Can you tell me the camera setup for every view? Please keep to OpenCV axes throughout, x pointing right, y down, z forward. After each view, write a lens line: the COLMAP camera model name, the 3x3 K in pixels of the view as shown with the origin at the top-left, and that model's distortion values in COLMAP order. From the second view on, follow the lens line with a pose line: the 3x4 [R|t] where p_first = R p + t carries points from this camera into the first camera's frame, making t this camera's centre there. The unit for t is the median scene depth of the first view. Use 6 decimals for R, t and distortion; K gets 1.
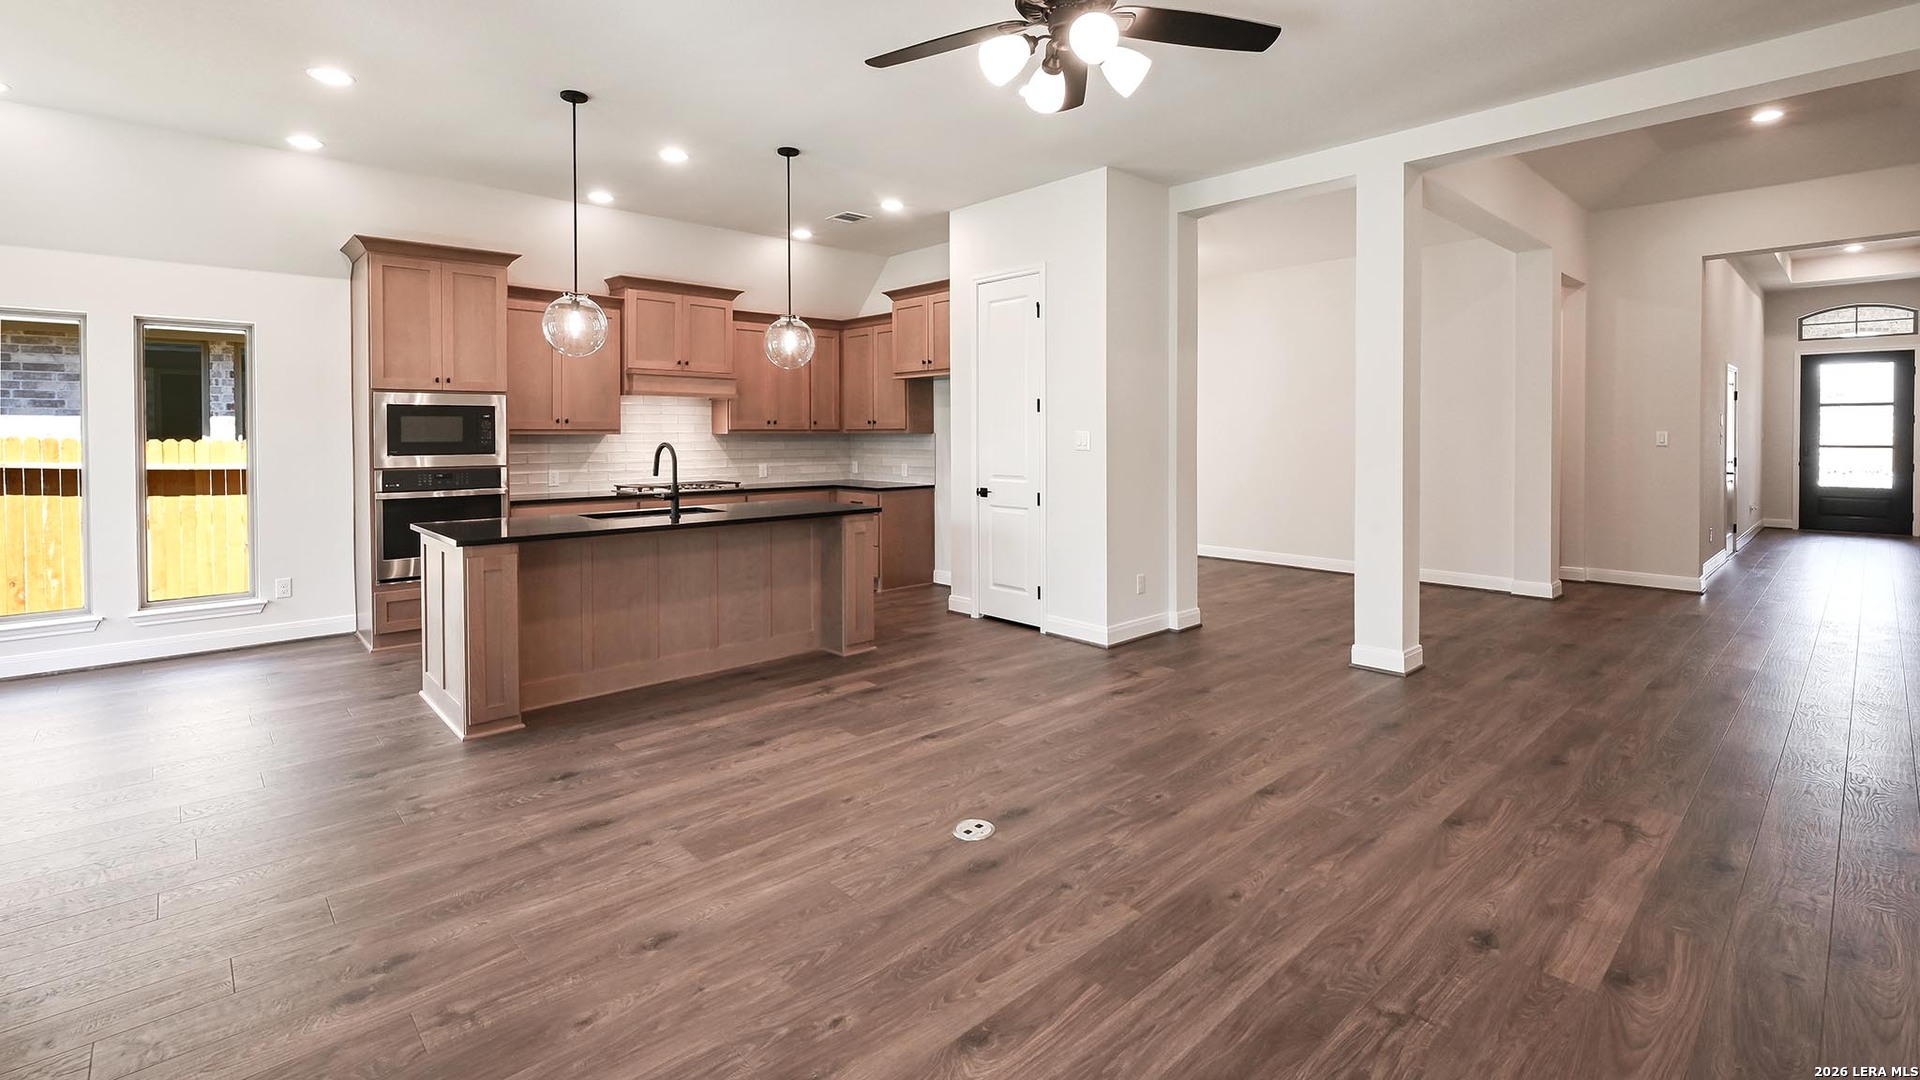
lens RADIAL K [[864.9, 0, 962.6], [0, 864.9, 540.0], [0, 0, 1]] dist [-0.000874, -0.000042]
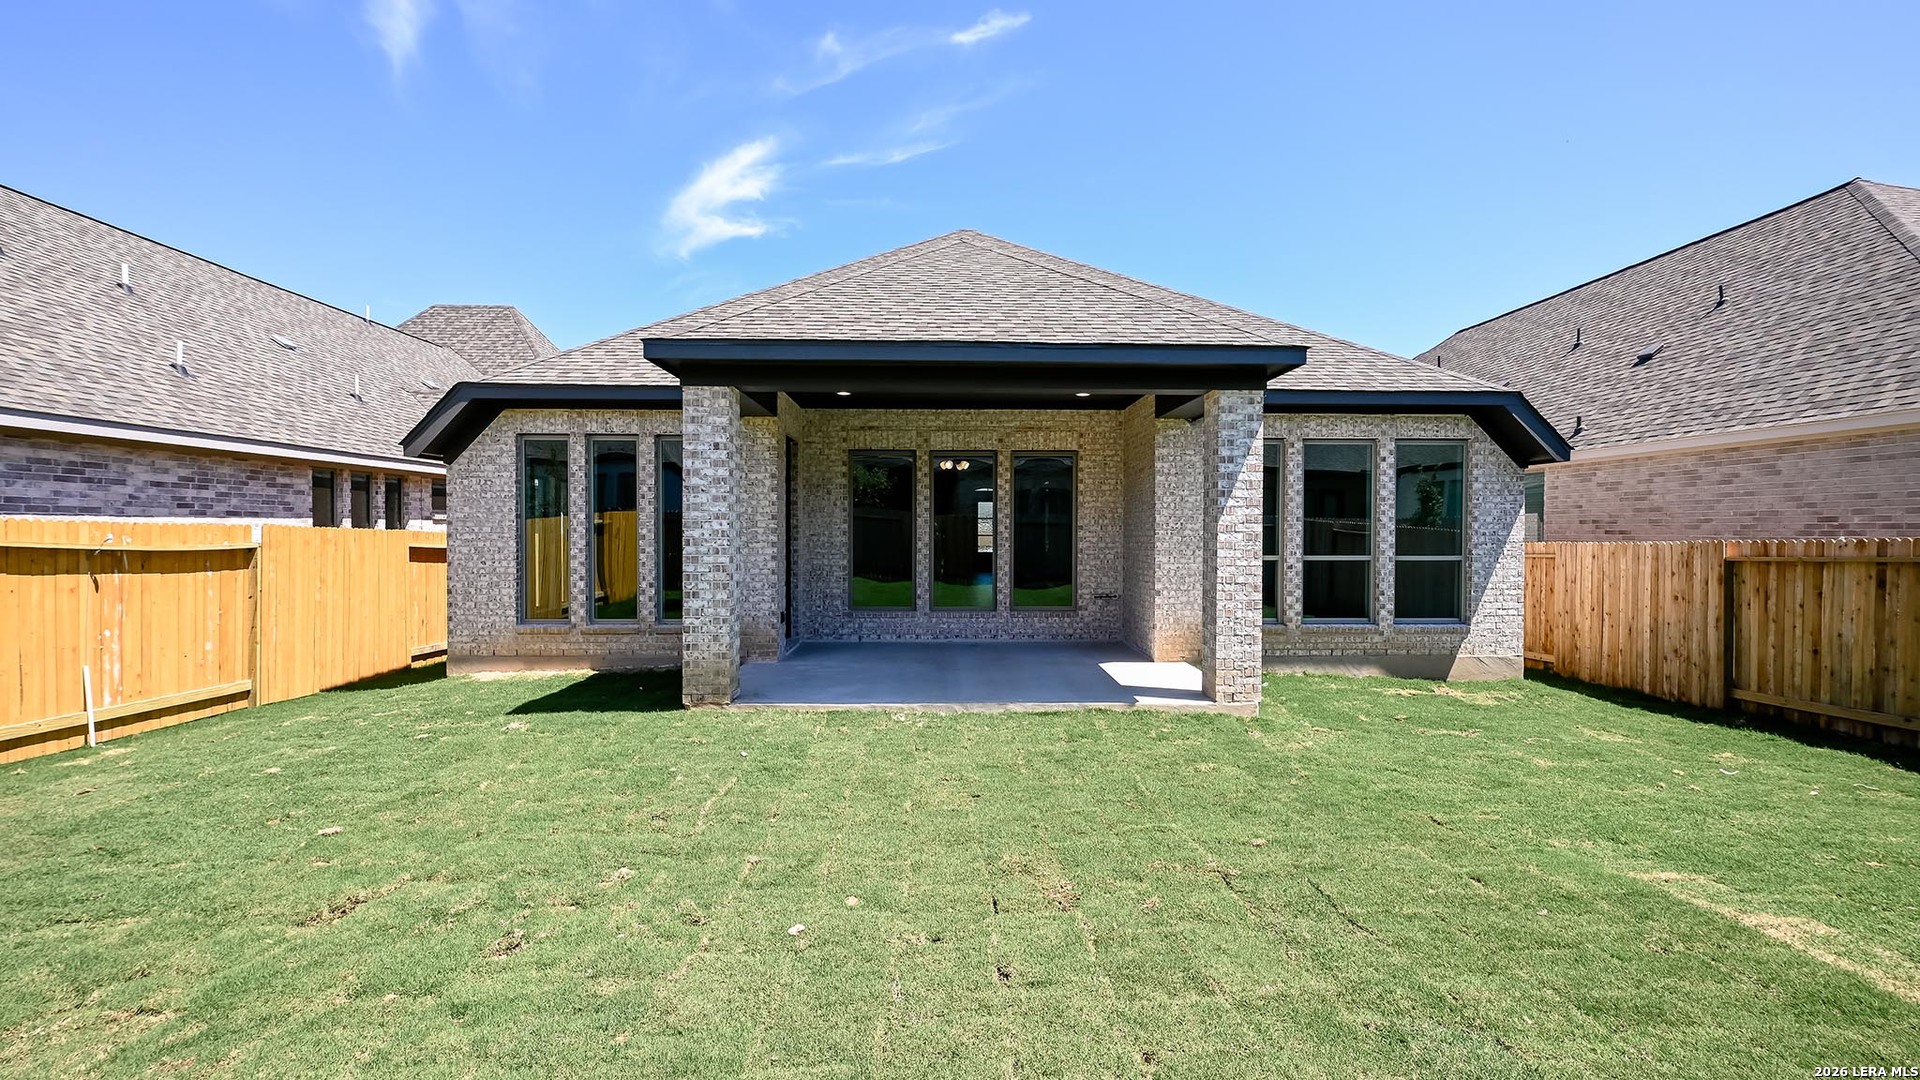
lens RADIAL K [[864.9, 0, 960.0], [0, 864.9, 540.4], [0, 0, 1]] dist [-0.000874, -0.000042]
pose [[0.681382, 0.002260, 0.731925, -1.378116], [0.062150, 0.996205, -0.060934, 0.076381], [-0.729285, 0.087009, 0.678655, -0.989638]]
